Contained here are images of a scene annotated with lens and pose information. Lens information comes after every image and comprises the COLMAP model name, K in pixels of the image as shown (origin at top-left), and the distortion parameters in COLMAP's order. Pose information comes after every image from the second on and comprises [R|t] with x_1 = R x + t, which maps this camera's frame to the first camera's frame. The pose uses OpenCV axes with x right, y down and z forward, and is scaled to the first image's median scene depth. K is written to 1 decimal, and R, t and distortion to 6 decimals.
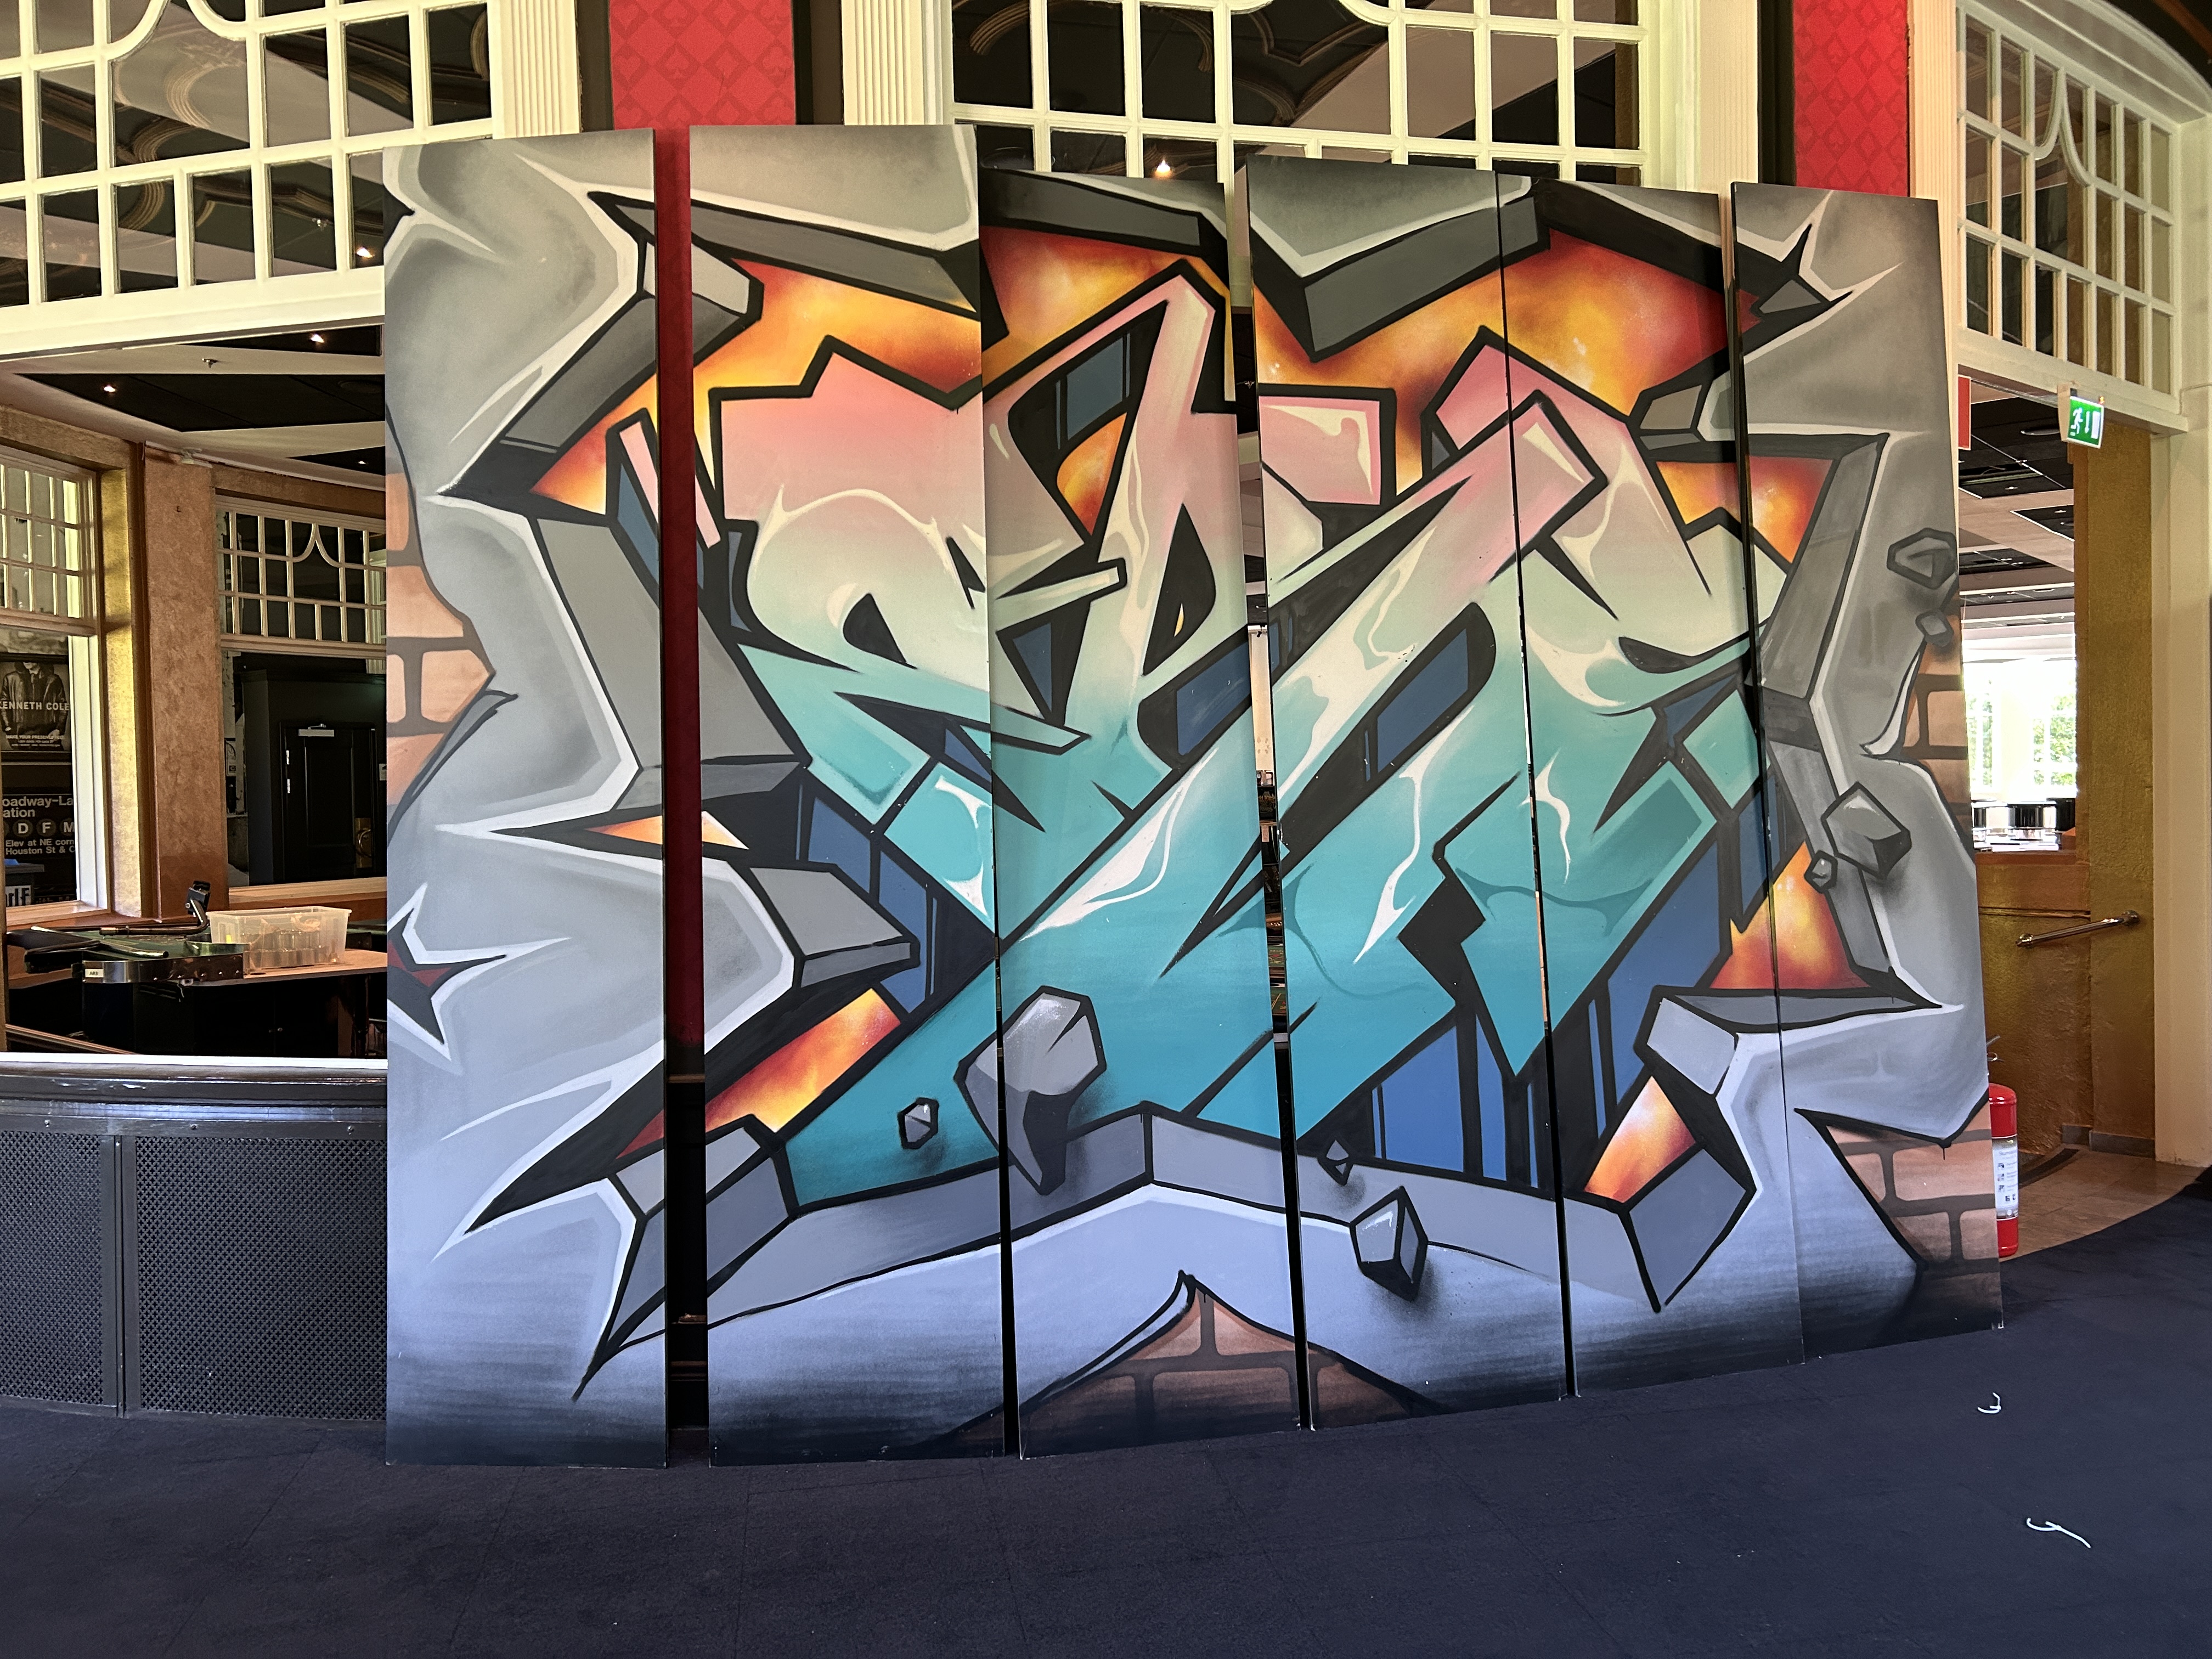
lens RADIAL K [[1668.4, 0, 1106.0], [0, 1668.4, 829.5], [0, 0, 1]] dist [0.063679, -0.004349]
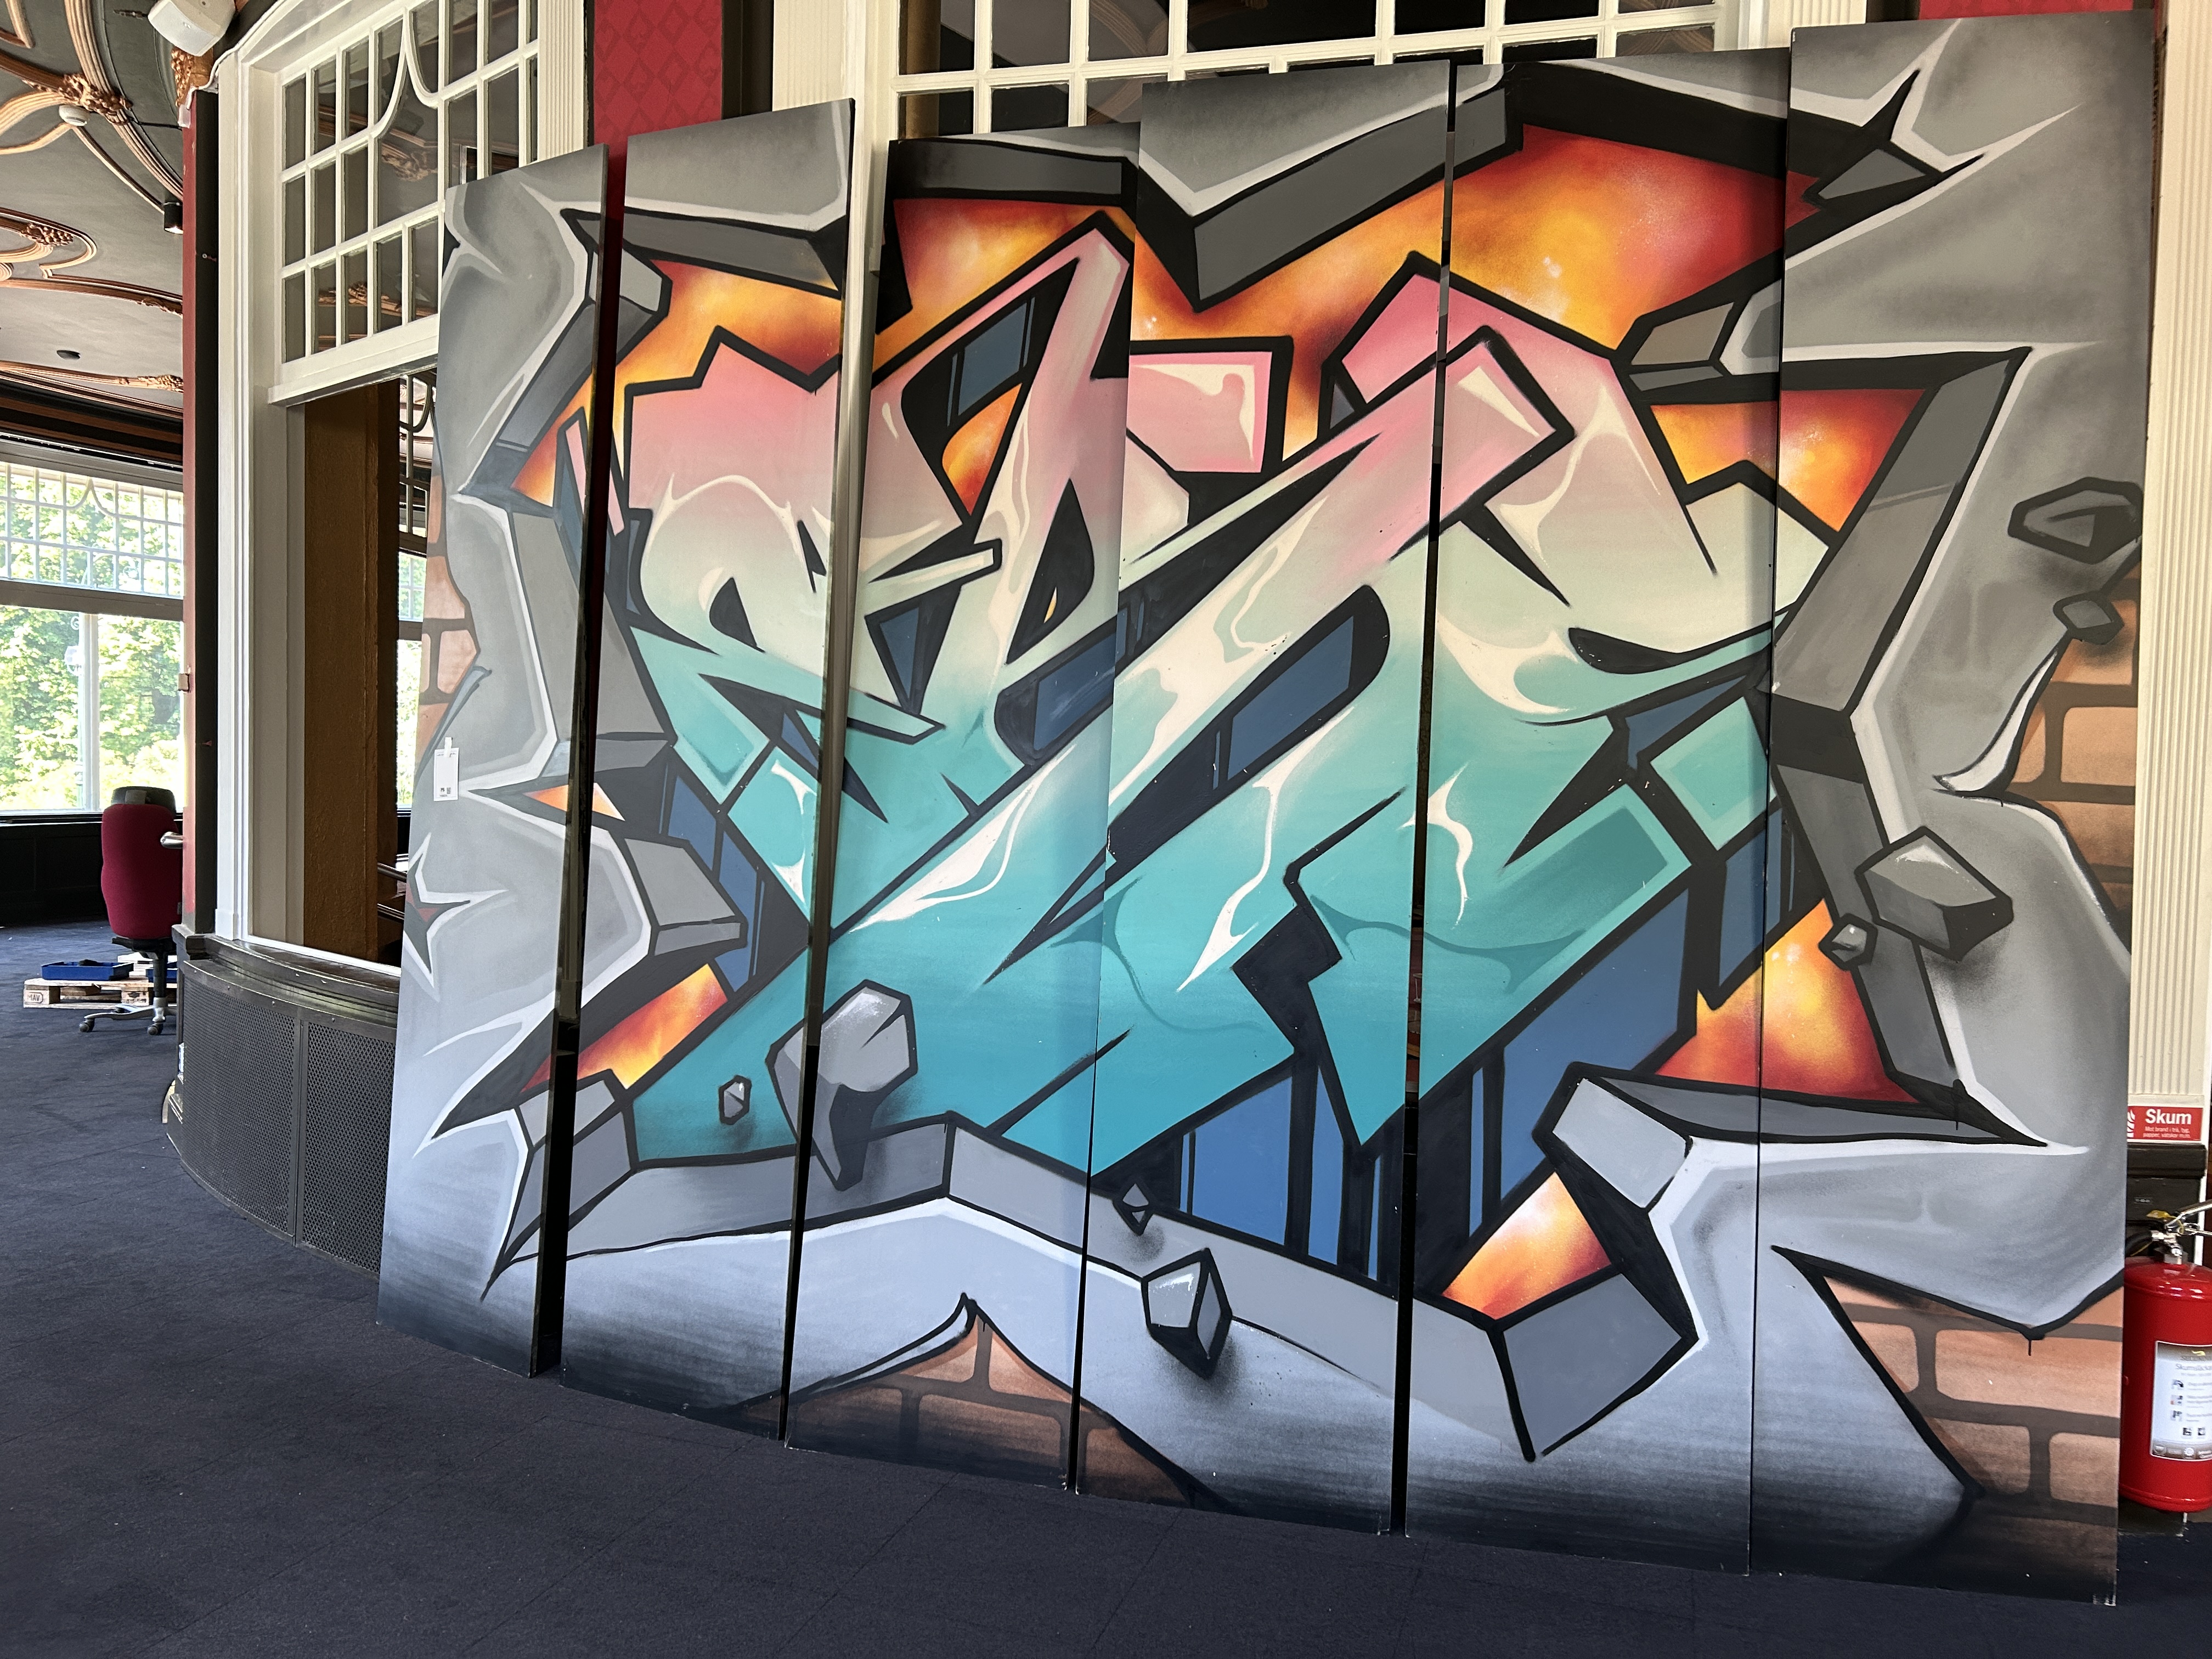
lens RADIAL K [[1684.6, 0, 1106.3], [0, 1684.6, 845.7], [0, 0, 1]] dist [0.051715, -0.001710]
pose [[0.879184, 0.069640, -0.471365, 0.533402], [-0.059697, 0.997566, 0.036034, -0.027811], [0.472727, -0.003541, 0.881202, 0.190447]]
